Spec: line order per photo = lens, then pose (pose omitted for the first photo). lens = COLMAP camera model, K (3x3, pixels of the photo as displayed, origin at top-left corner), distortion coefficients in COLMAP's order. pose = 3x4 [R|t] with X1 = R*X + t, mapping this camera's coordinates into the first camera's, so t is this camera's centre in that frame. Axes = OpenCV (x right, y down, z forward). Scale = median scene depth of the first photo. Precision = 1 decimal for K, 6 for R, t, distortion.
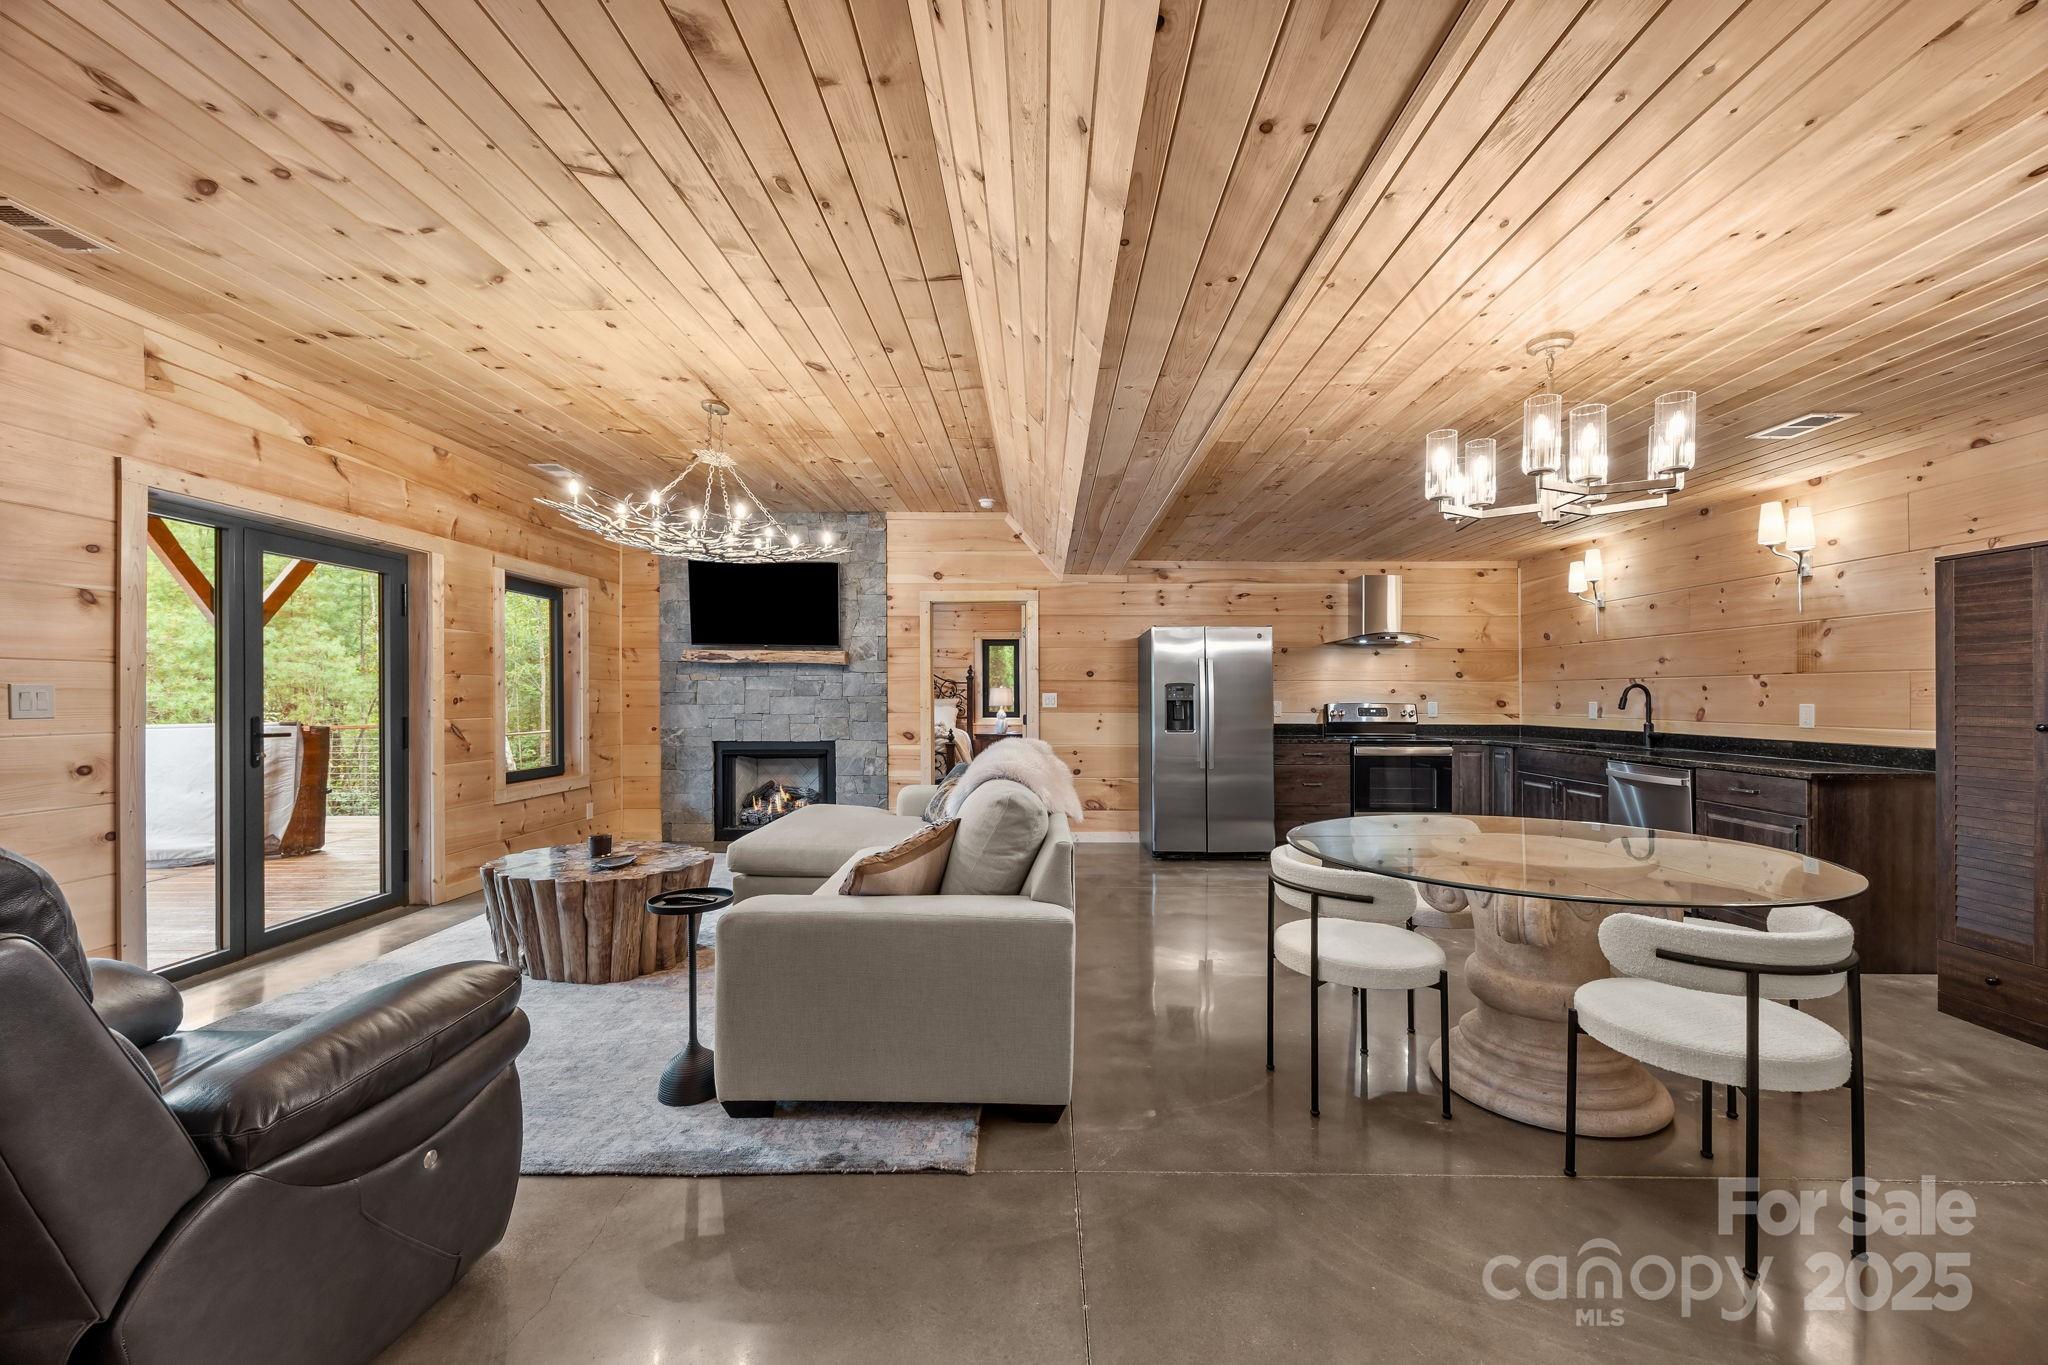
lens RADIAL K [[791.0, 0, 1011.8], [0, 791.0, 699.3], [0, 0, 1]] dist [0.001178, 0.000132]
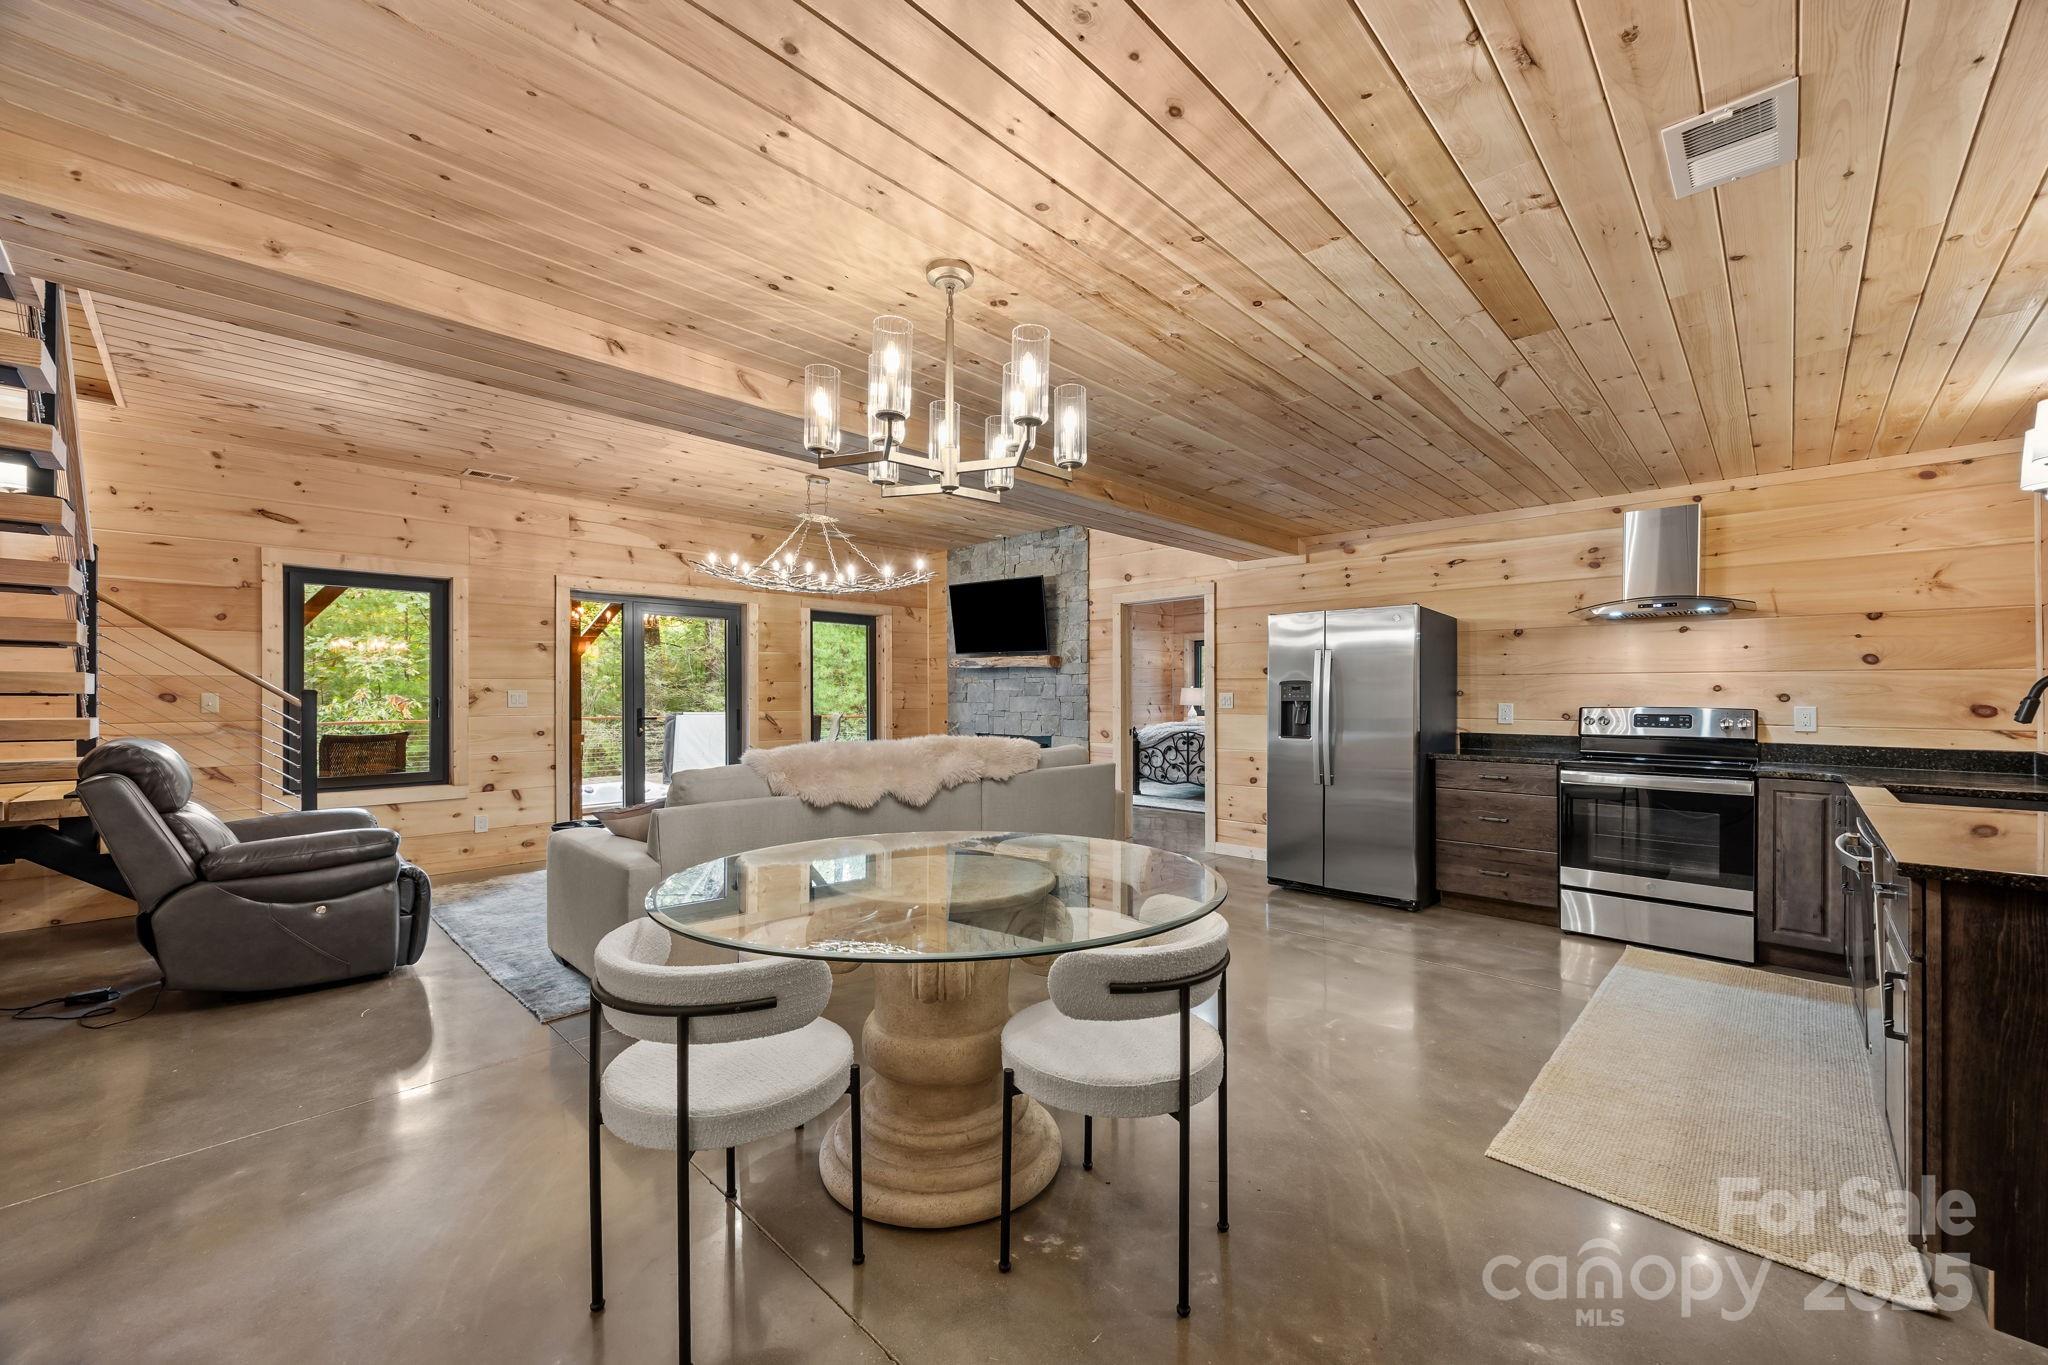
lens RADIAL K [[791.0, 0, 1020.0], [0, 791.0, 693.5], [0, 0, 1]] dist [0.001178, 0.000132]
pose [[0.731565, -0.002290, -0.681768, 0.502713], [-0.002592, 0.999978, -0.006141, -0.000756], [0.681766, 0.006259, 0.731543, 0.166865]]
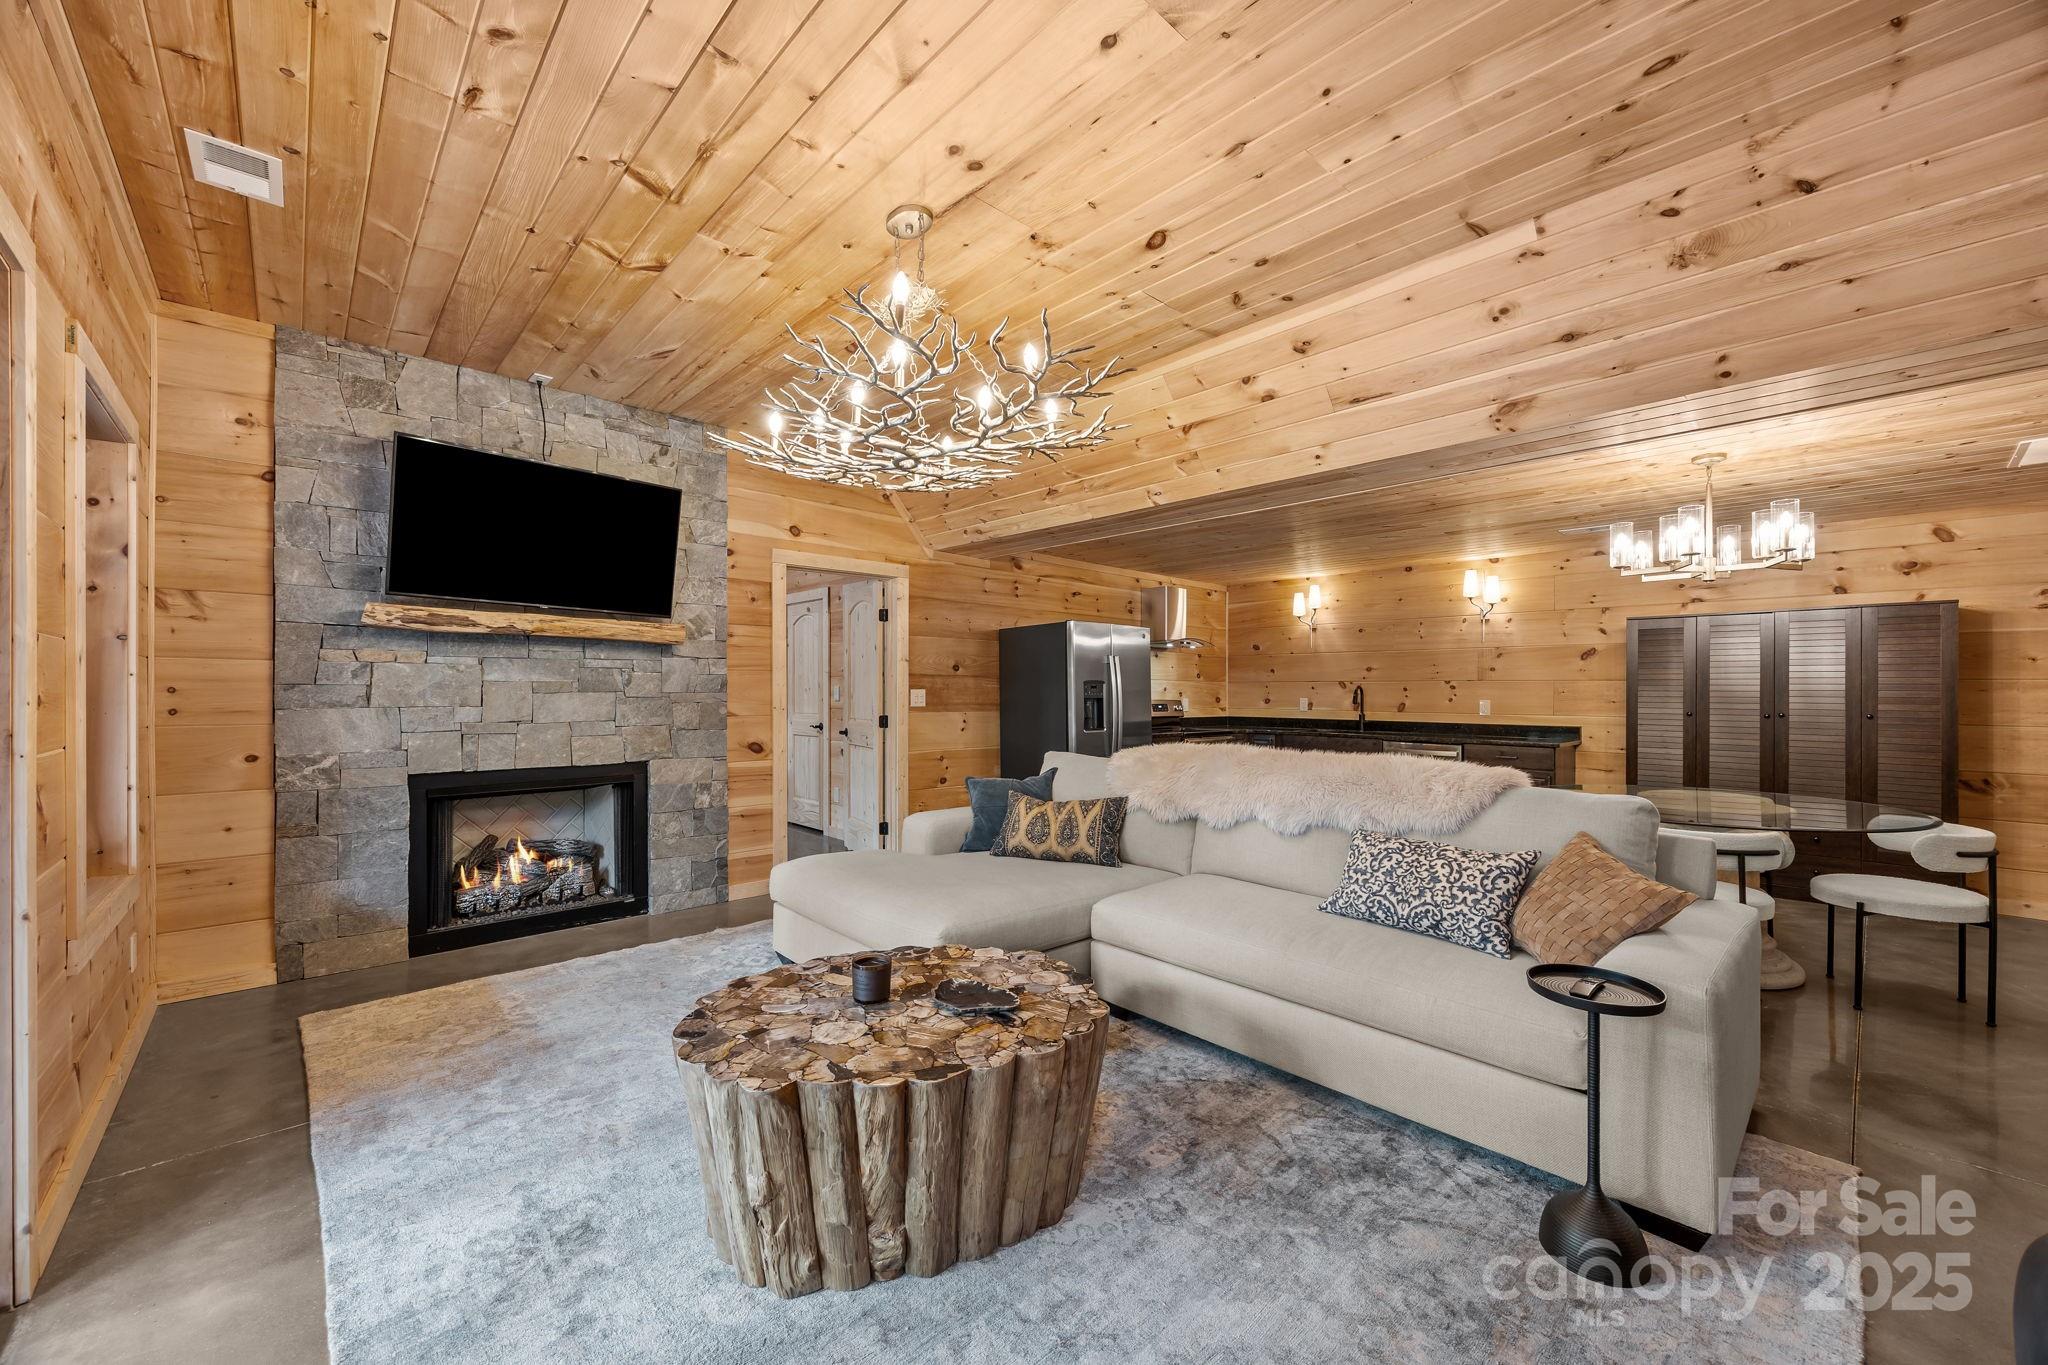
lens RADIAL K [[791.0, 0, 1021.8], [0, 791.0, 678.4], [0, 0, 1]] dist [0.001178, 0.000132]
pose [[0.716850, 0.013829, 0.697091, -0.464432], [-0.004563, 0.999875, -0.015143, -0.006928], [-0.697213, 0.007675, 0.716823, 0.322144]]
